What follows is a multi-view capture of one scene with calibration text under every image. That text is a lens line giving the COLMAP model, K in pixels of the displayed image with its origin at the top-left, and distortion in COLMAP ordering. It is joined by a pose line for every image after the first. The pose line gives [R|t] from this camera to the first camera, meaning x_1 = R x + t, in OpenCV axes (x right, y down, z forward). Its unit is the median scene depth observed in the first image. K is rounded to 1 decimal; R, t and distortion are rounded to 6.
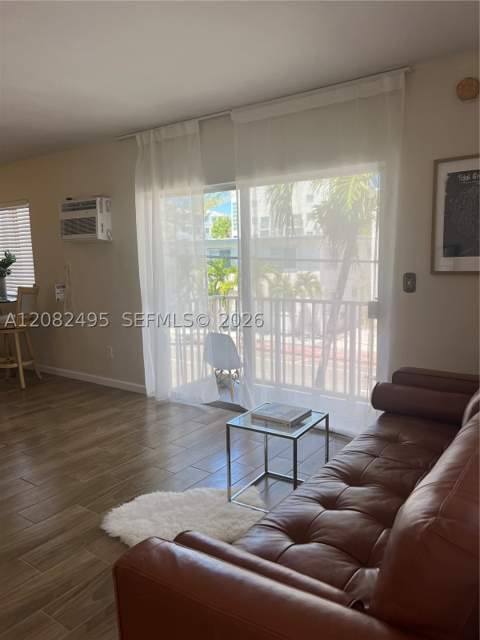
lens RADIAL K [[482.8, 0, 240.7], [0, 482.8, 322.4], [0, 0, 1]] dist [0.058262, -0.071410]
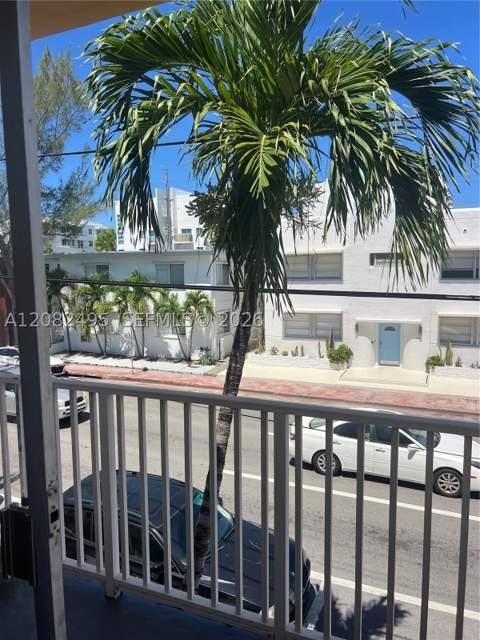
lens RADIAL K [[482.8, 0, 240.7], [0, 482.8, 319.3], [0, 0, 1]] dist [0.058262, -0.071410]
pose [[0.975624, -0.012520, 0.219092, 0.018497], [0.020730, 0.999165, -0.035211, -0.016990], [-0.218469, 0.038895, 0.975069, 0.102508]]
